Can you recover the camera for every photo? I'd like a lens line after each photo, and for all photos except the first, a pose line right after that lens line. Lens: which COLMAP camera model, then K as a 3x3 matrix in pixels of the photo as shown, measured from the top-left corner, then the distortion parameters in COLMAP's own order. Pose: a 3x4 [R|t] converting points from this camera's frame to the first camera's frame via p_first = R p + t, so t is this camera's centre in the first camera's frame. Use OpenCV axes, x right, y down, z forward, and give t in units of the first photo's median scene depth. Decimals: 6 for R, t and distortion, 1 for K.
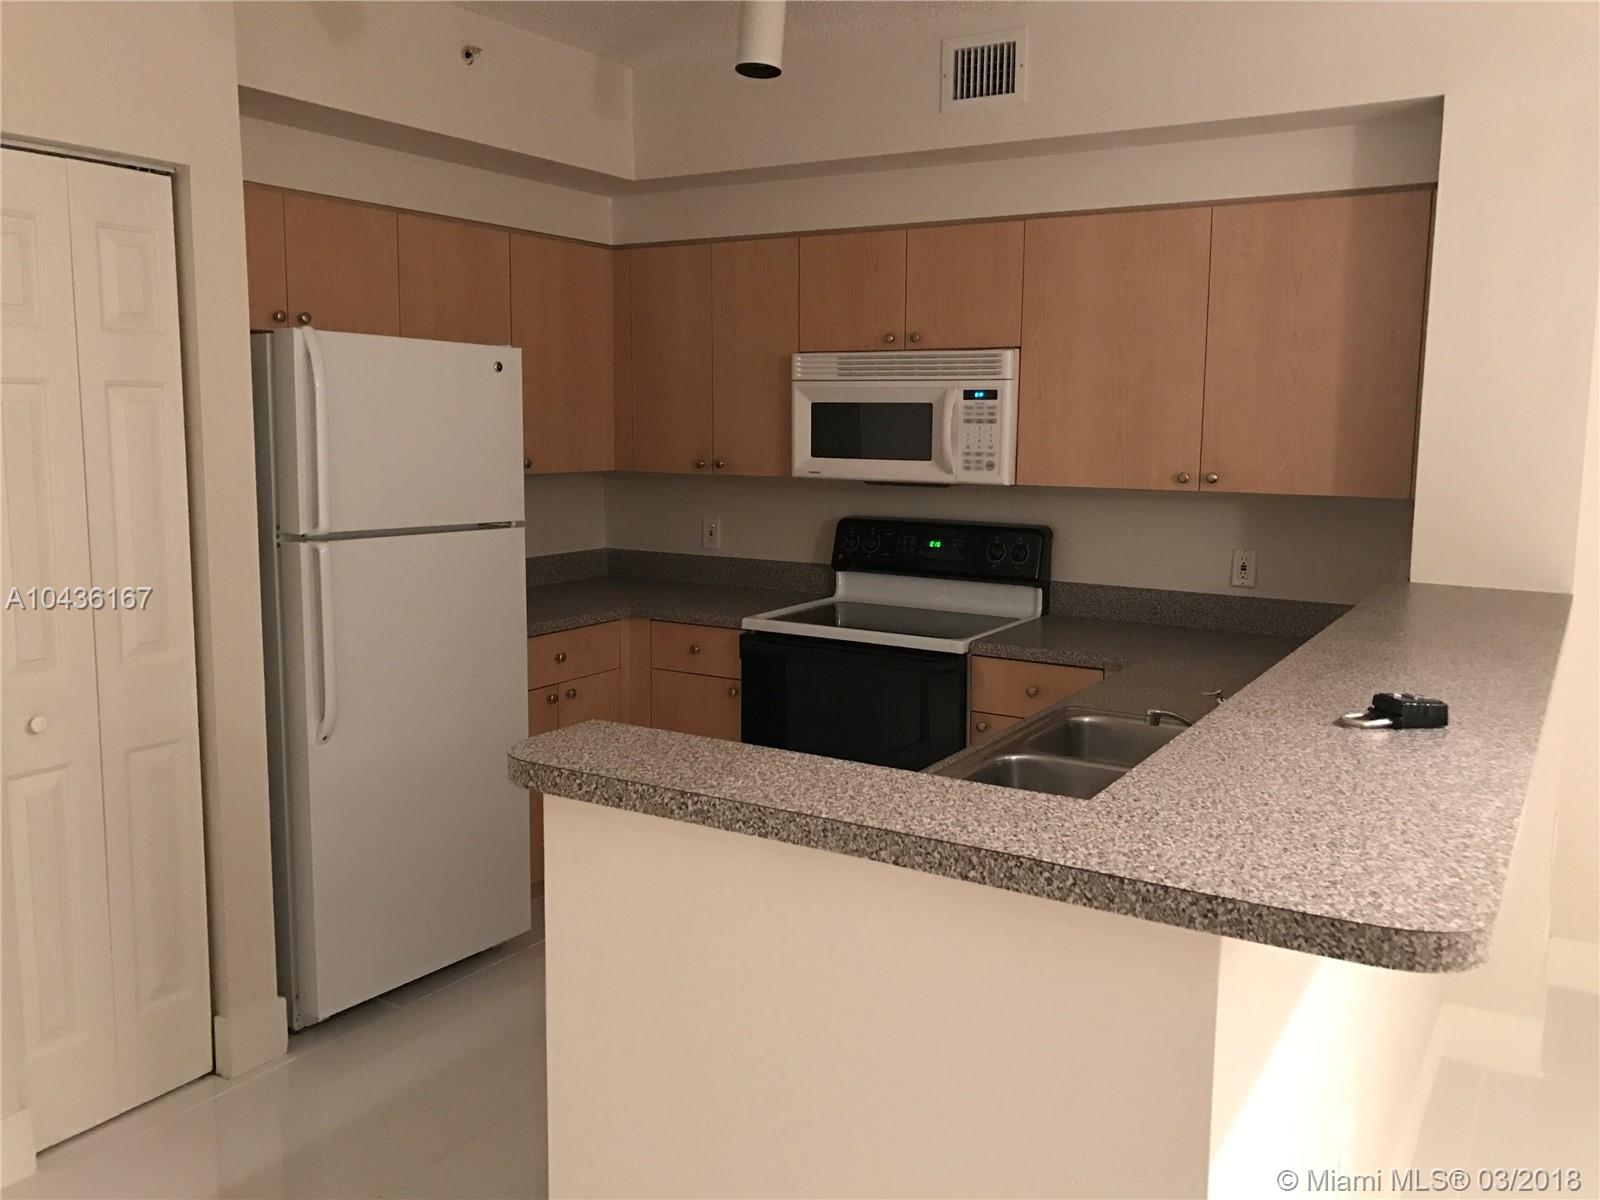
lens RADIAL K [[1346.5, 0, 809.3], [0, 1346.5, 596.5], [0, 0, 1]] dist [0.024134, 0.001389]
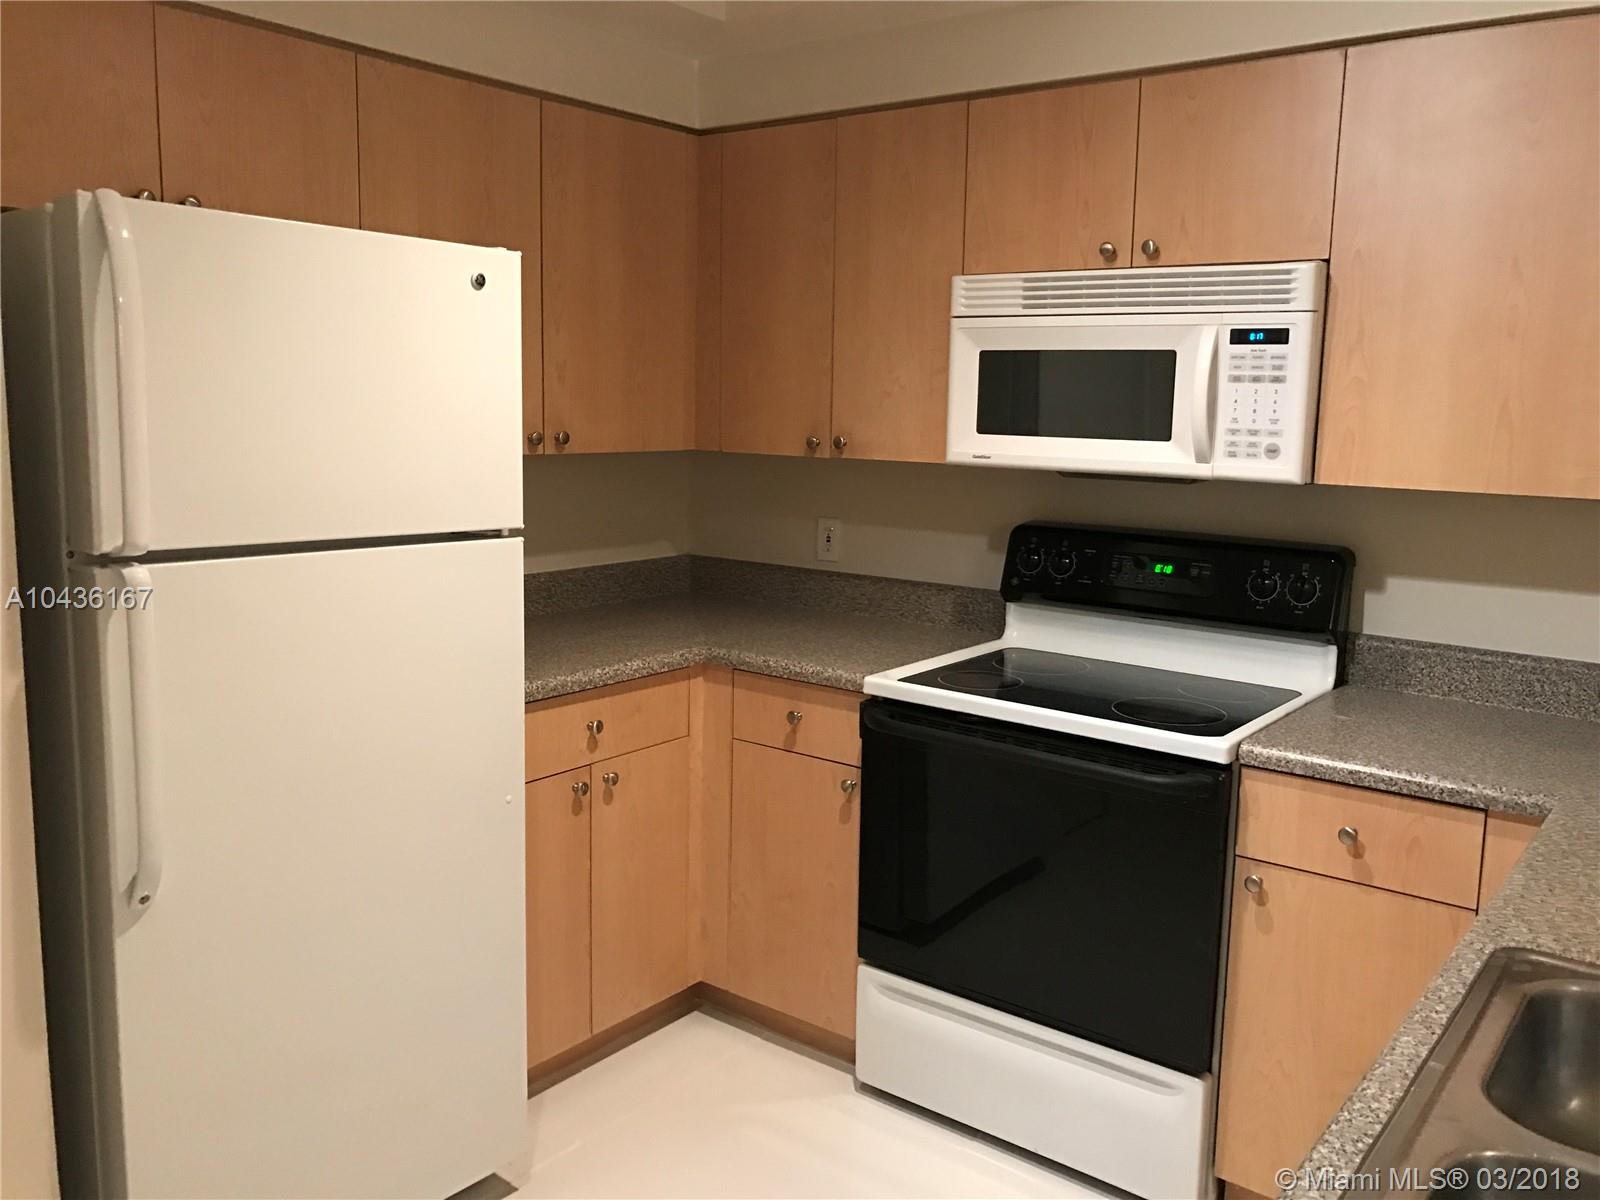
lens RADIAL K [[1346.5, 0, 799.8], [0, 1346.5, 595.7], [0, 0, 1]] dist [0.024134, 0.001389]
pose [[0.993633, 0.027200, -0.109336, -0.010620], [-0.025537, 0.999536, 0.016589, -0.034424], [0.109736, -0.013692, 0.993866, 0.346495]]
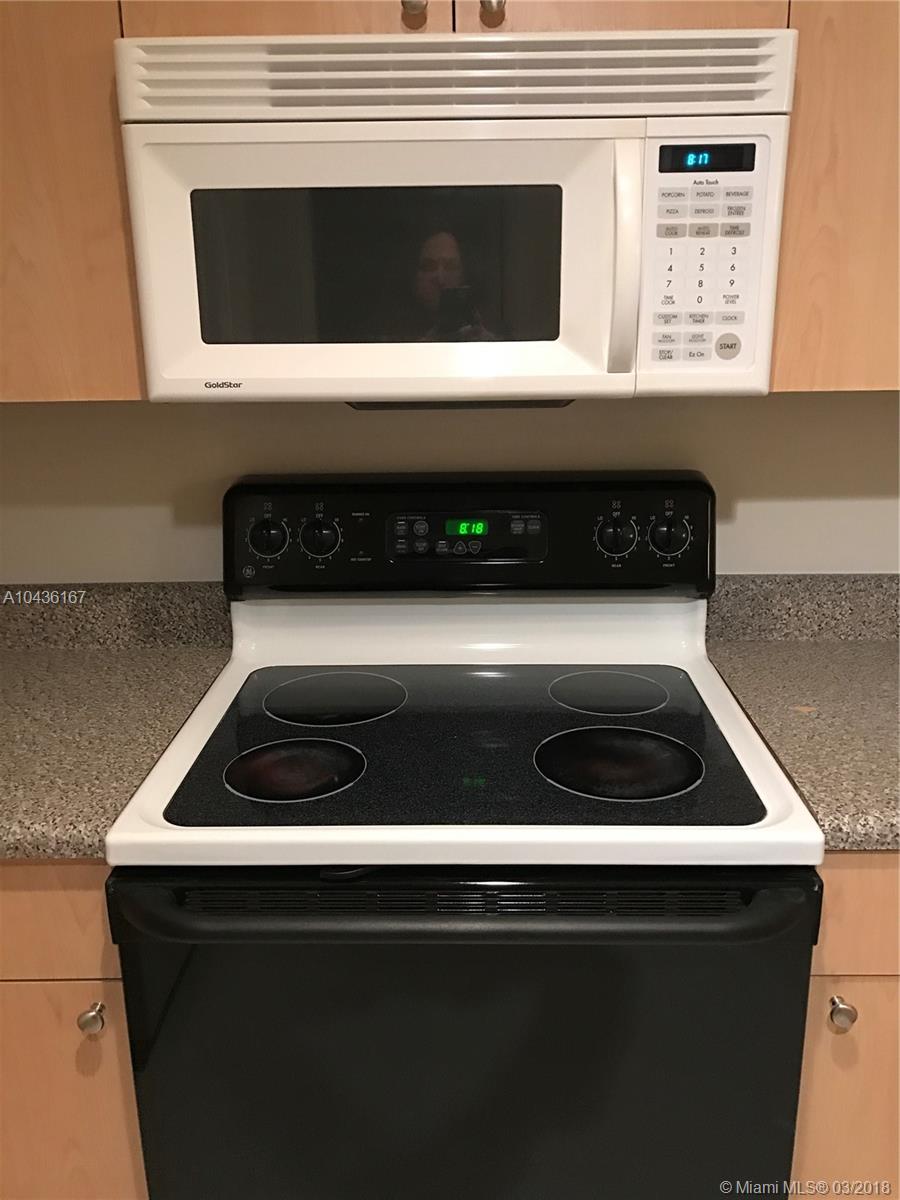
lens RADIAL K [[1009.9, 0, 480.0], [0, 1009.9, 597.9], [0, 0, 1]] dist [0.024134, 0.001389]
pose [[0.859167, -0.157594, 0.486822, -0.083866], [0.090562, 0.983204, 0.158454, -0.075106], [-0.503617, -0.092051, 0.859009, 0.741194]]
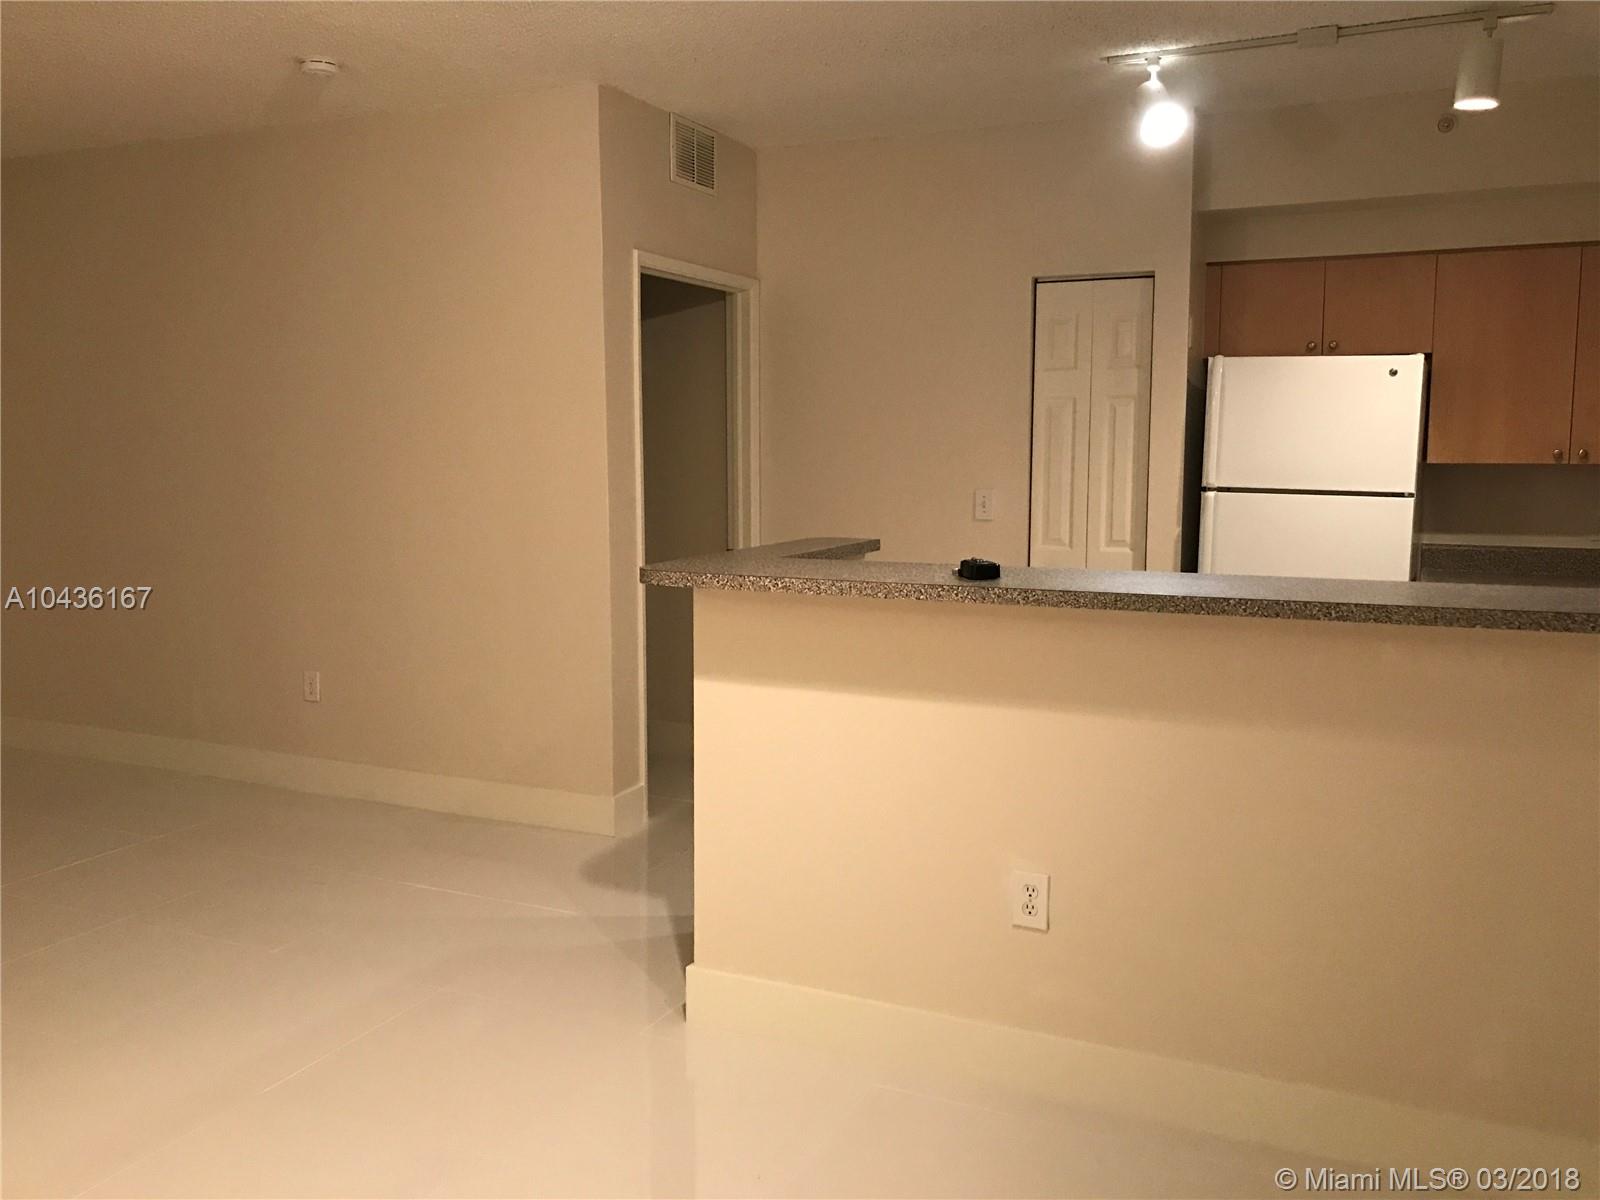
lens RADIAL K [[1346.5, 0, 783.7], [0, 1346.5, 597.1], [0, 0, 1]] dist [0.024134, 0.001389]
pose [[0.111721, 0.105537, -0.988120, 0.879408], [-0.132098, 0.987097, 0.090492, 0.002763], [0.984921, 0.120419, 0.124221, 0.251745]]
